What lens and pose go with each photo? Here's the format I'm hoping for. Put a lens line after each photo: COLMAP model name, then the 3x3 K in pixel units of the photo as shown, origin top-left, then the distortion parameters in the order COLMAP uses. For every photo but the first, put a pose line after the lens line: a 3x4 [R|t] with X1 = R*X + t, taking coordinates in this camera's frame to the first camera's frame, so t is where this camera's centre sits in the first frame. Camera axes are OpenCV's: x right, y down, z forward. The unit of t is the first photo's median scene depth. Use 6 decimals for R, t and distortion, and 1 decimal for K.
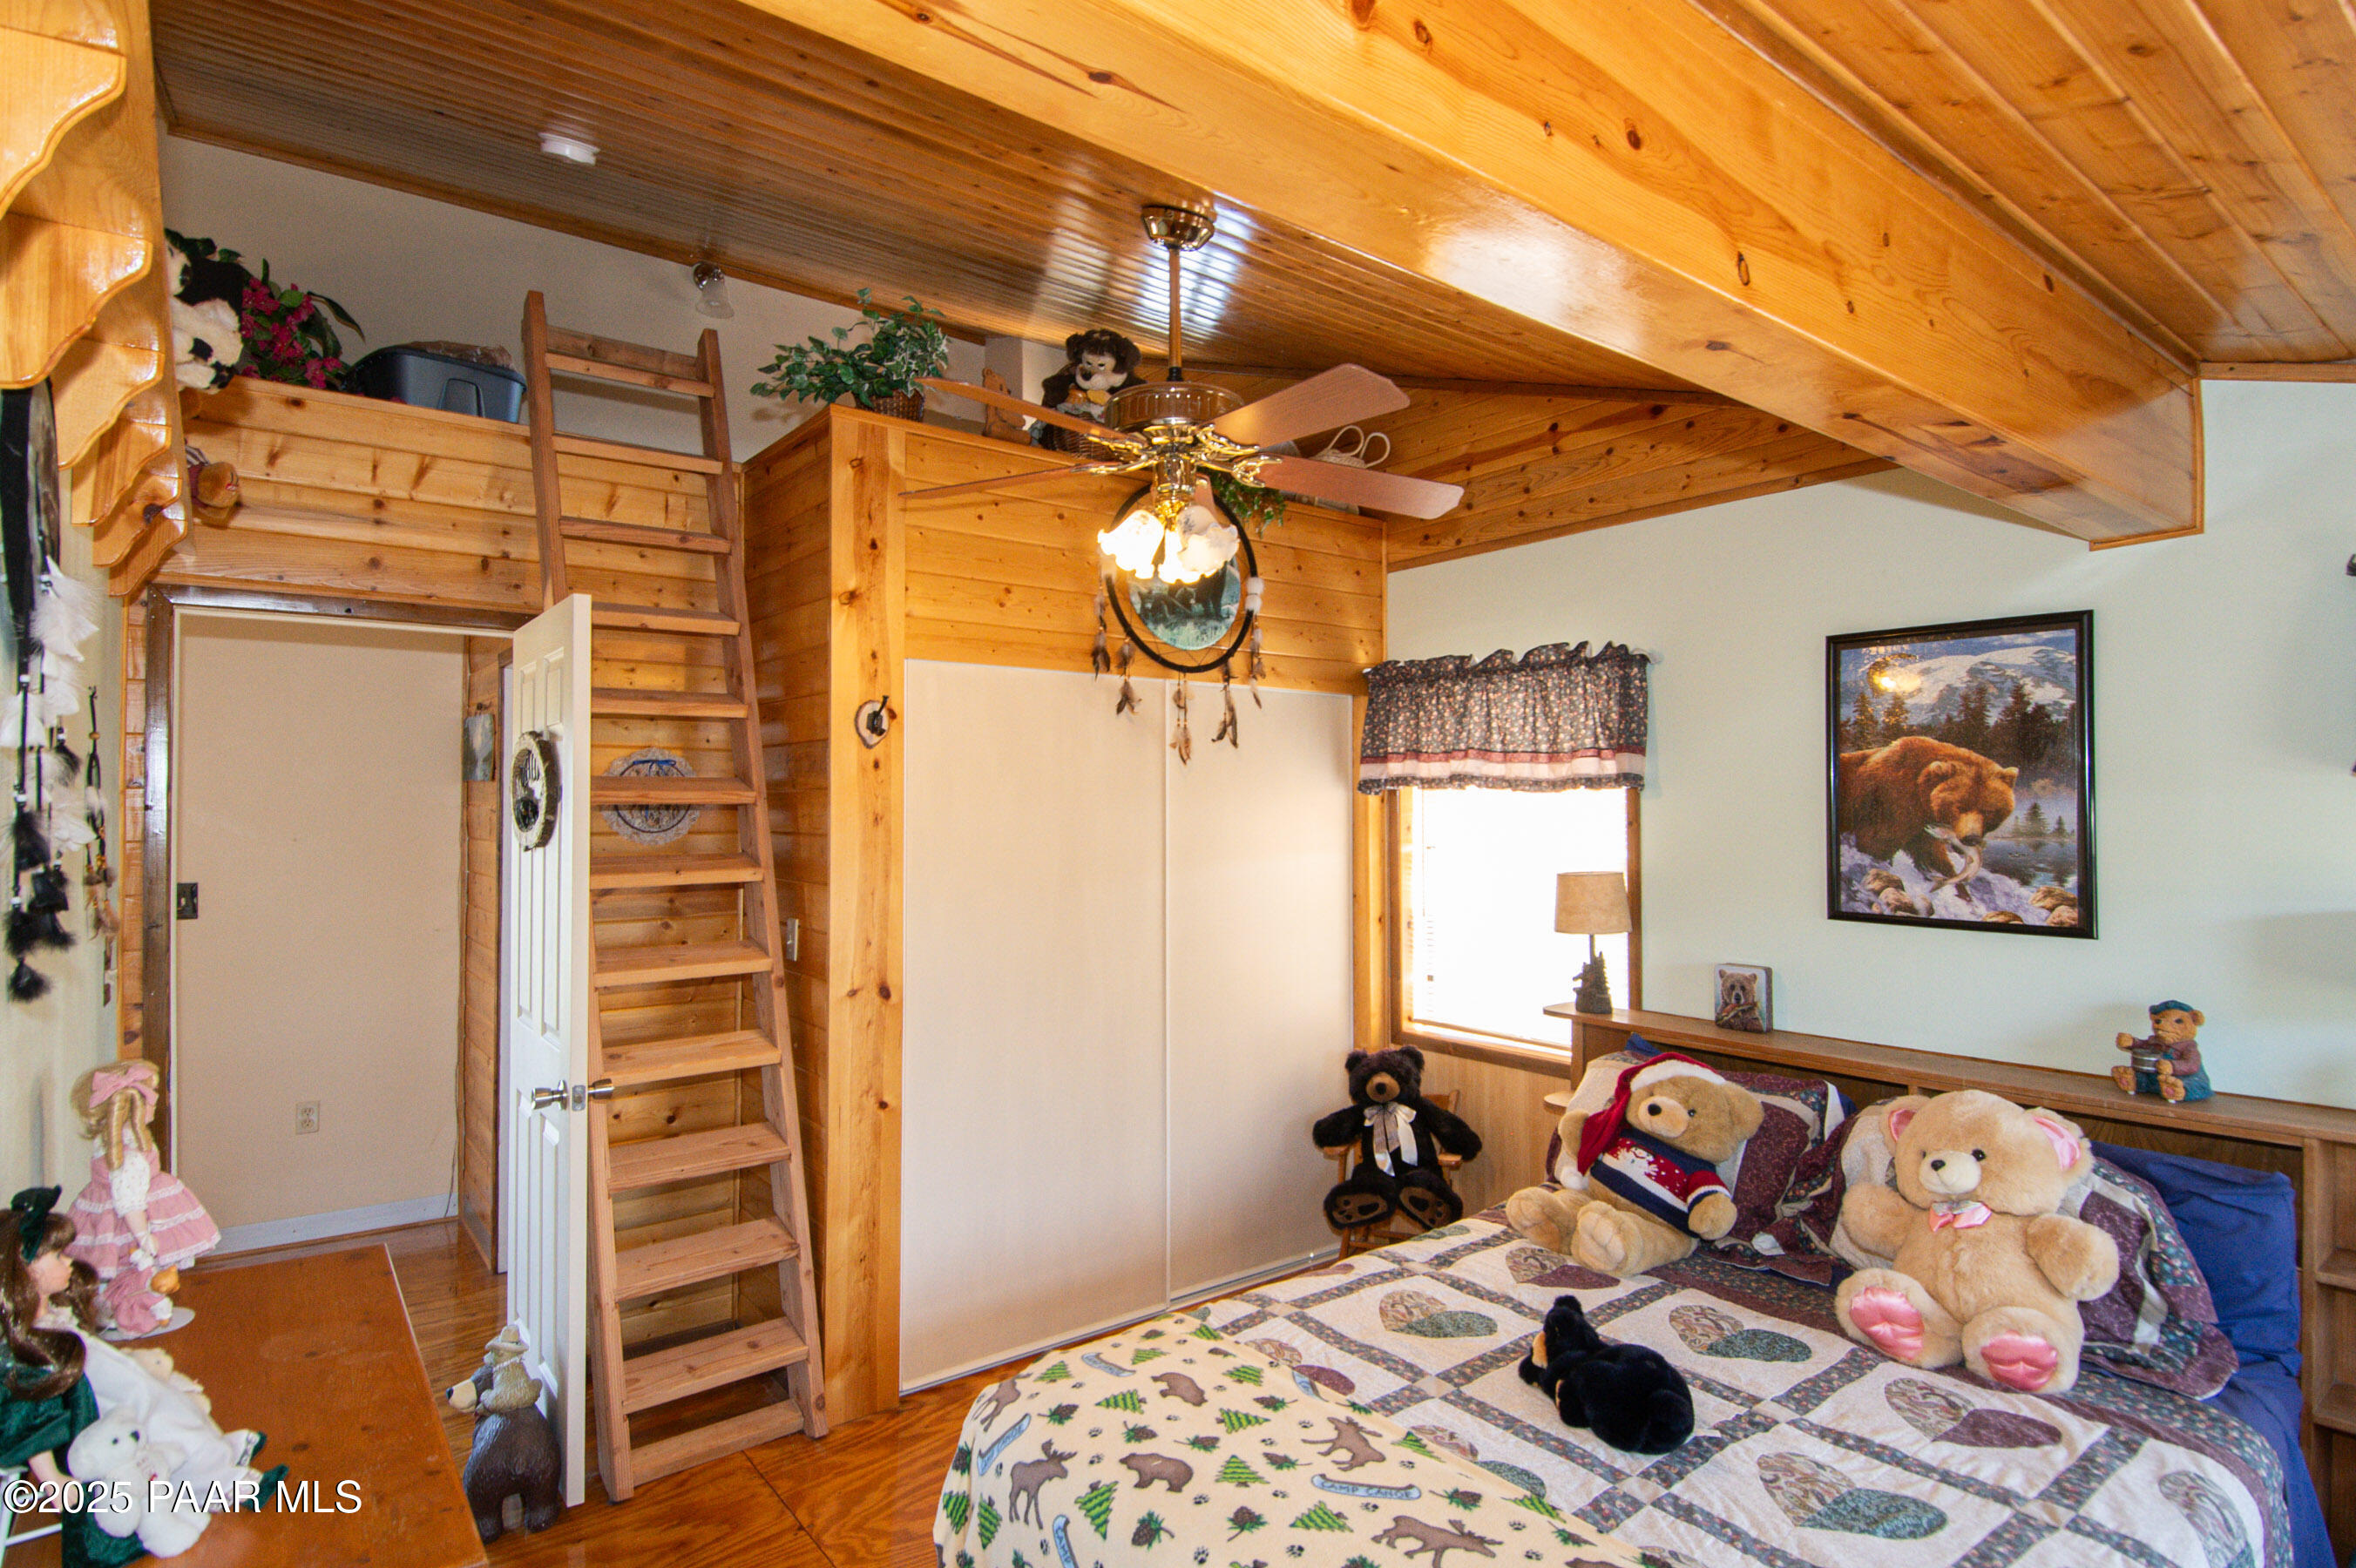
lens RADIAL K [[1213.0, 0, 1187.5], [0, 1213.0, 788.1], [0, 0, 1]] dist [0.048162, -0.049015]
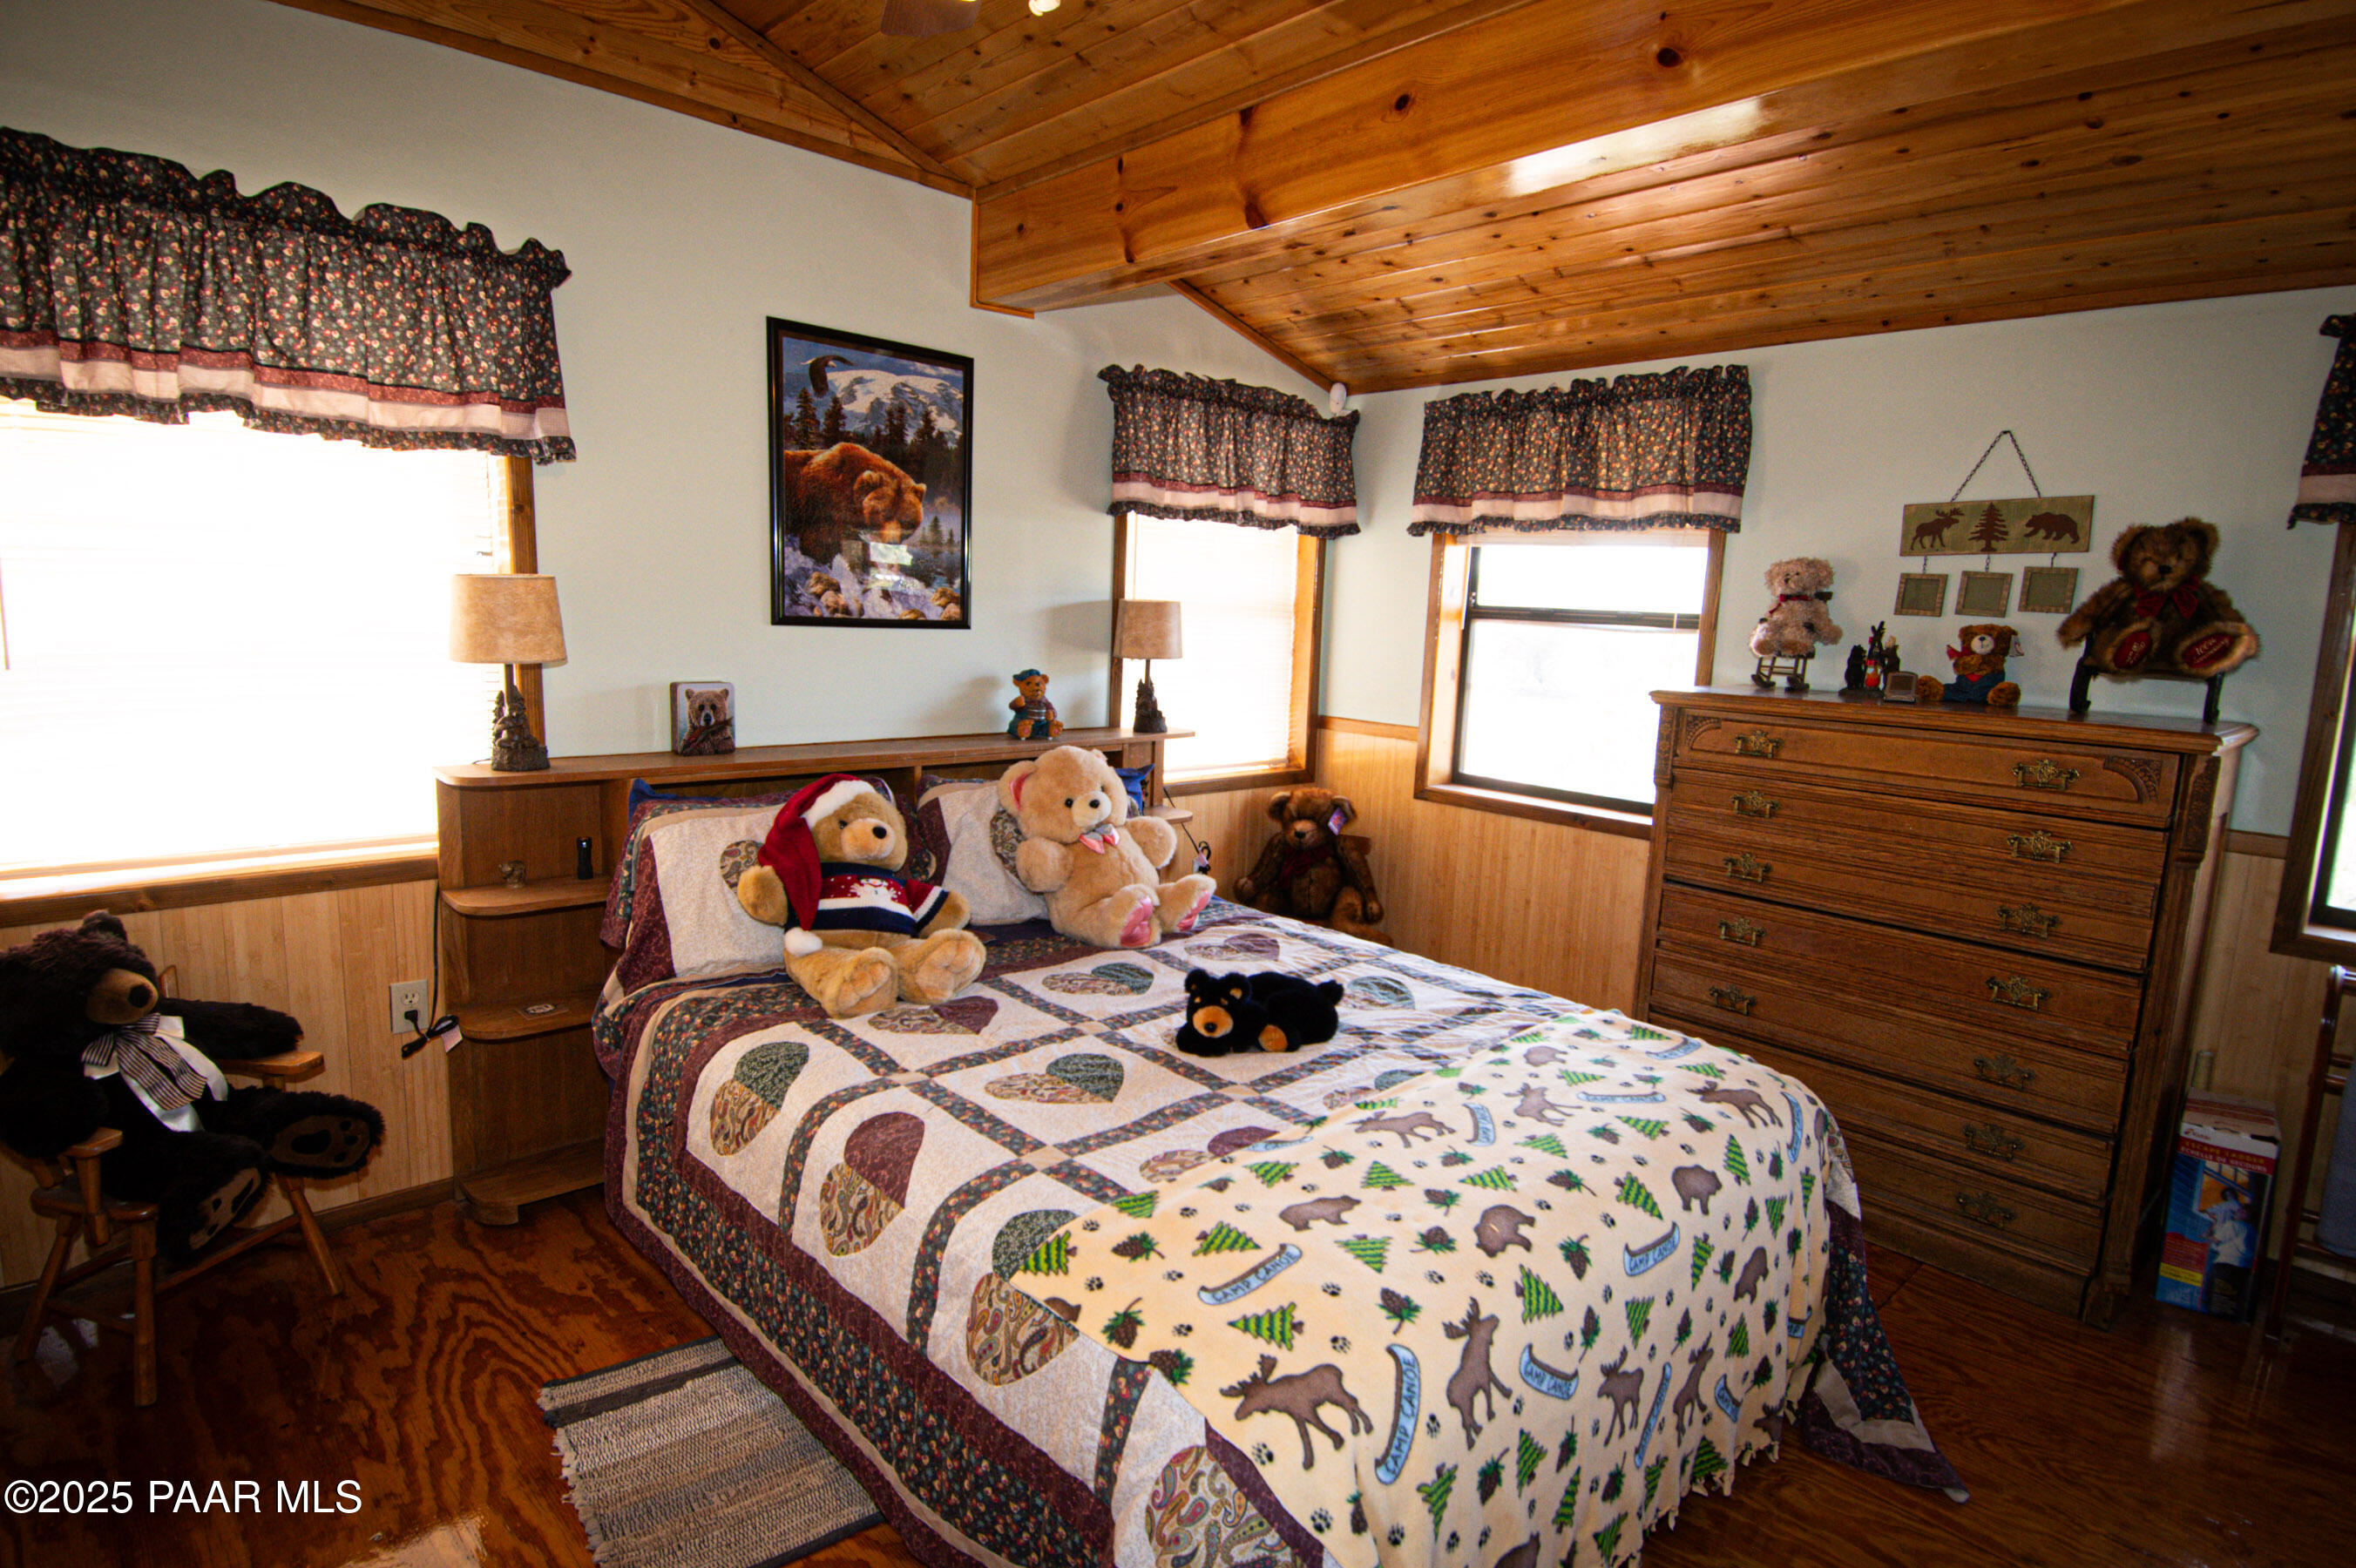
lens RADIAL K [[1213.0, 0, 1187.5], [0, 1213.0, 788.1], [0, 0, 1]] dist [0.048162, -0.049015]
pose [[-0.082023, -0.159679, 0.983756, -0.531565], [-0.056620, 0.986234, 0.155360, 0.074210], [-0.995021, -0.042957, -0.089935, 0.849016]]
